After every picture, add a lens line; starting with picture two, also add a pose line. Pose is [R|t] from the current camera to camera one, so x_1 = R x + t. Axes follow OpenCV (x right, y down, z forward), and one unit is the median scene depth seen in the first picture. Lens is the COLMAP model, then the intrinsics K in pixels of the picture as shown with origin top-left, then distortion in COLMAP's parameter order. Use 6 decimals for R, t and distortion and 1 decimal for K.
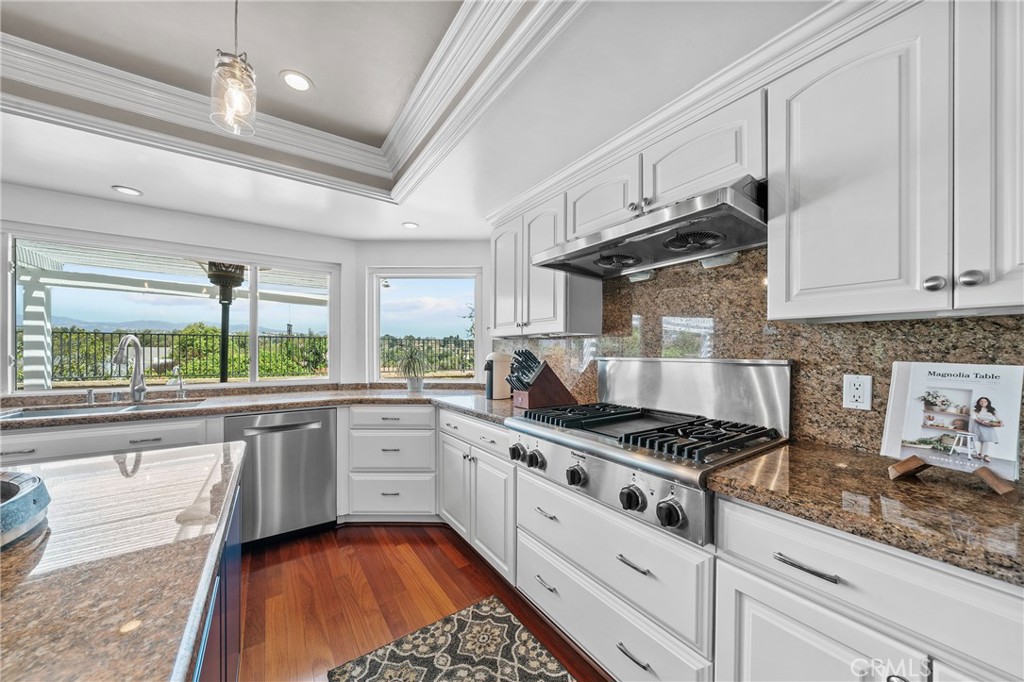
lens RADIAL K [[352.9, 0, 510.3], [0, 352.9, 352.8], [0, 0, 1]] dist [-0.005105, -0.000089]
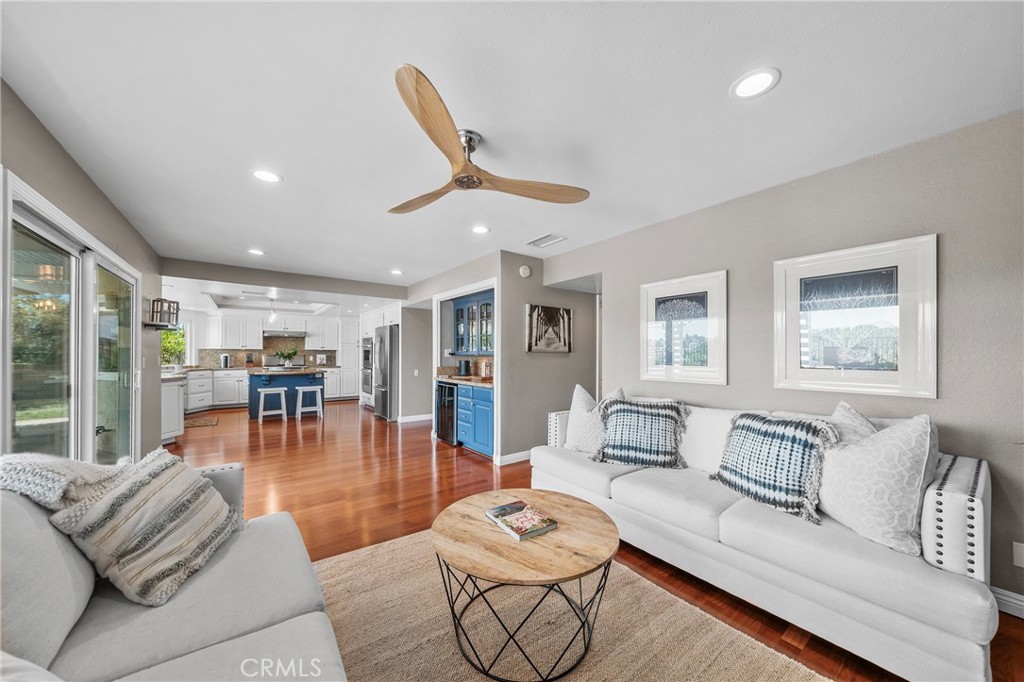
lens RADIAL K [[355.5, 0, 510.8], [0, 355.5, 353.6], [0, 0, 1]] dist [-0.005301, 0.000016]
pose [[-0.035883, -0.001961, 0.999354, -3.966549], [-0.000700, 0.999998, 0.001937, -0.009478], [-0.999356, -0.000630, -0.035885, -1.783518]]
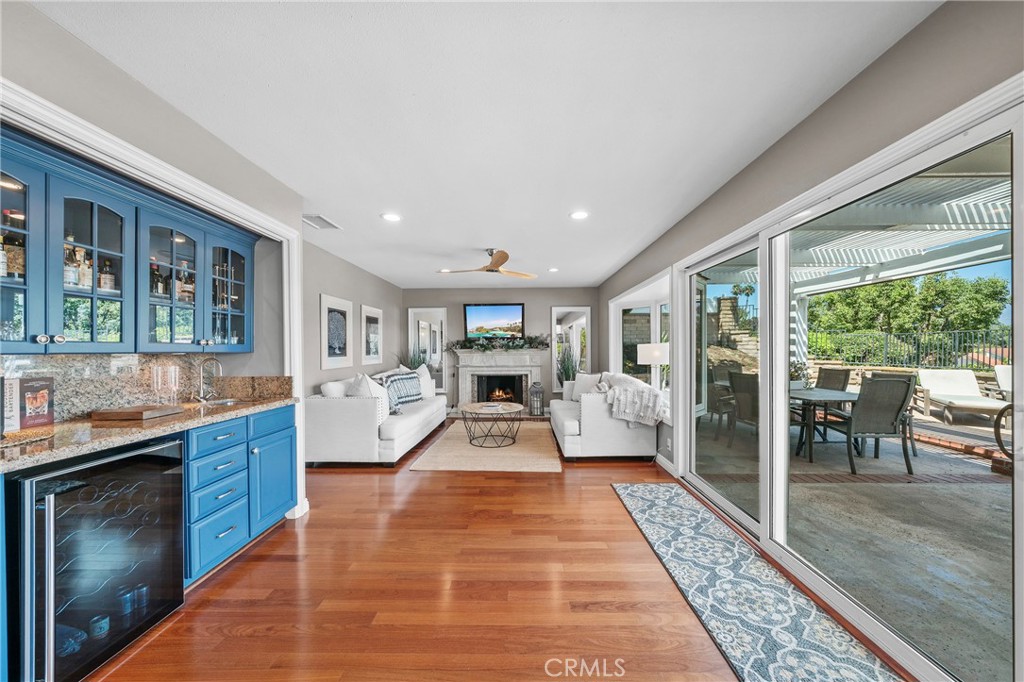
lens RADIAL K [[351.9, 0, 516.4], [0, 351.9, 347.9], [0, 0, 1]] dist [-0.006740, 0.000005]
pose [[-0.586430, -0.001682, -0.809998, -1.527218], [0.001061, 0.999995, -0.002845, -0.005193], [0.809999, -0.002528, -0.586425, -0.435860]]
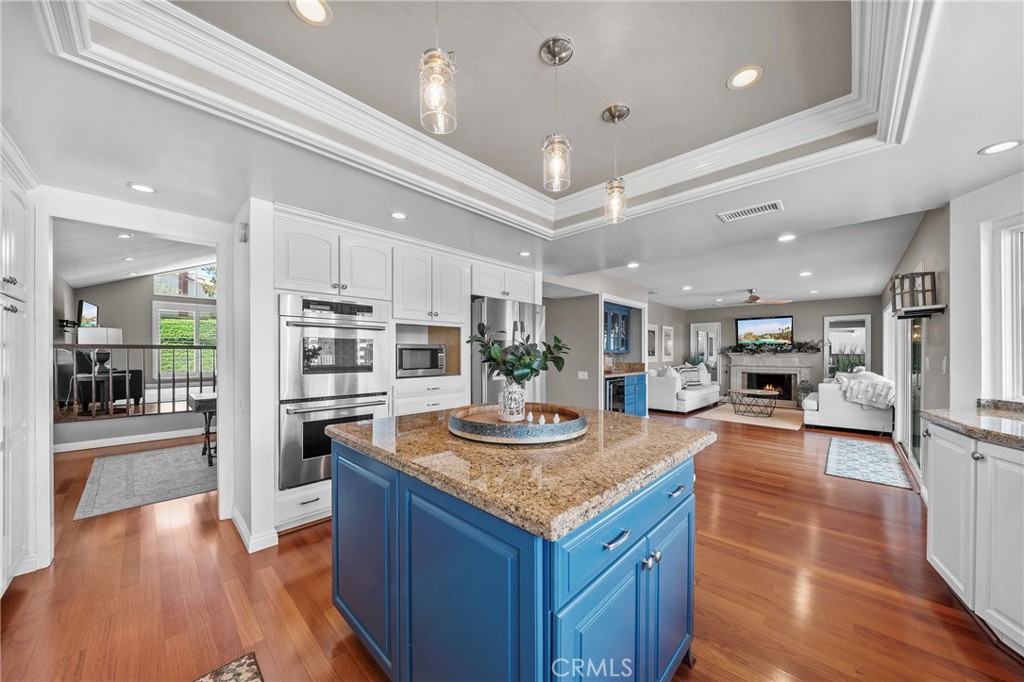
lens RADIAL K [[352.9, 0, 510.3], [0, 352.9, 352.8], [0, 0, 1]] dist [-0.005105, -0.000089]
pose [[-0.981535, -0.004856, -0.191223, -0.368665], [-0.005688, 0.999977, 0.003805, -0.002329], [0.191200, 0.004822, -0.981539, 0.939526]]
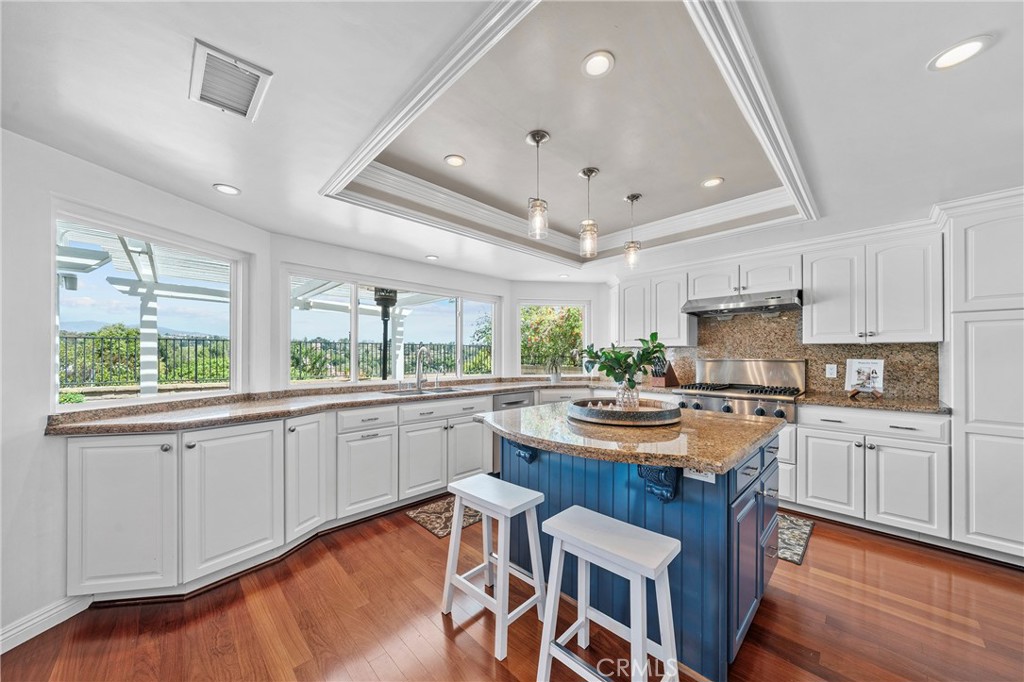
lens RADIAL K [[355.5, 0, 510.8], [0, 355.5, 353.6], [0, 0, 1]] dist [-0.005301, 0.000016]
pose [[0.987197, -0.002801, 0.159484, -0.961392], [0.003942, 0.999969, -0.006839, -0.004587], [-0.159460, 0.007380, 0.987177, -0.656564]]
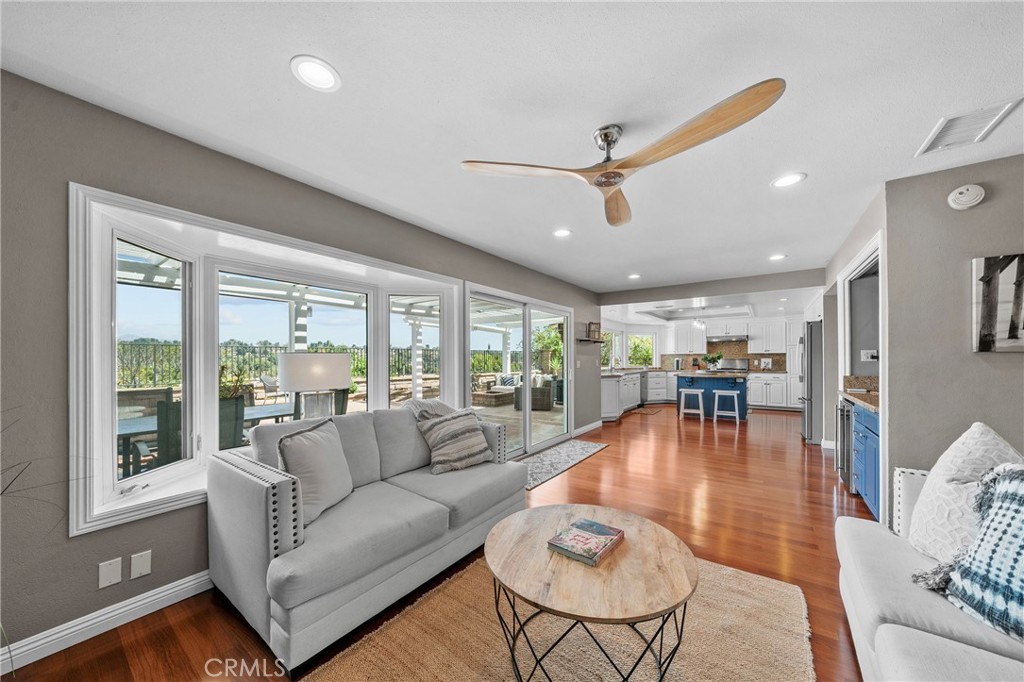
lens RADIAL K [[353.4, 0, 512.1], [0, 353.4, 357.5], [0, 0, 1]] dist [-0.001261, -0.000145]
pose [[0.943527, -0.006969, 0.331222, -3.569281], [0.008527, 0.999958, -0.003252, -0.009179], [-0.331186, 0.005893, 0.943547, -2.443000]]
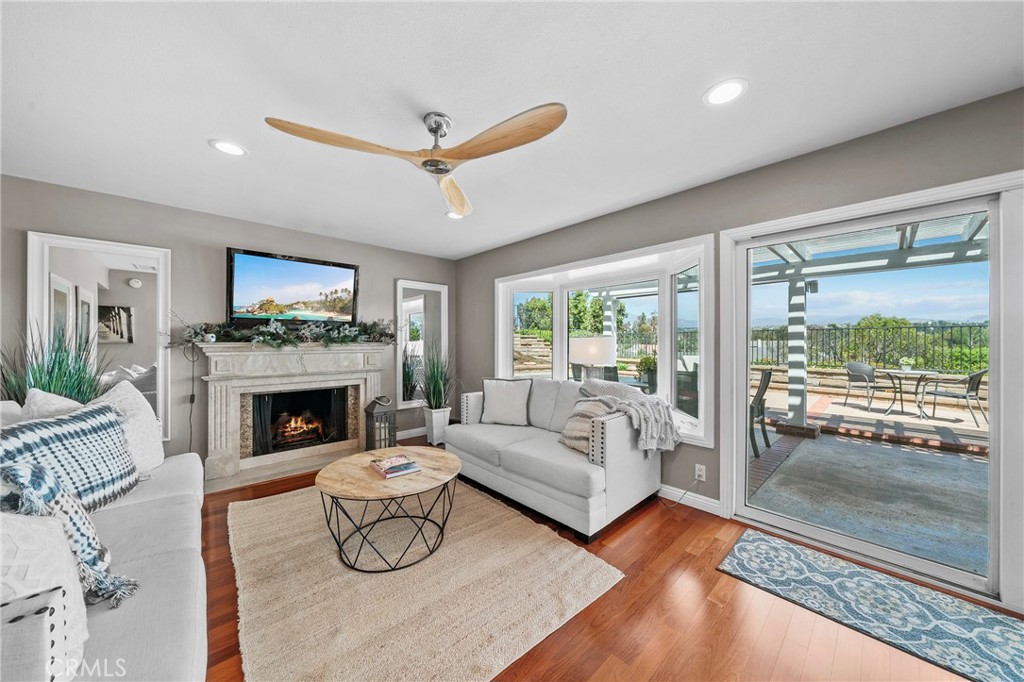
lens RADIAL K [[347.3, 0, 513.1], [0, 347.3, 342.8], [0, 0, 1]] dist [-0.006166, 0.000013]
pose [[0.132256, -0.003810, -0.991208, -2.171608], [-0.003964, 0.999983, -0.004373, -0.000275], [0.991208, 0.004508, 0.132239, -1.630147]]
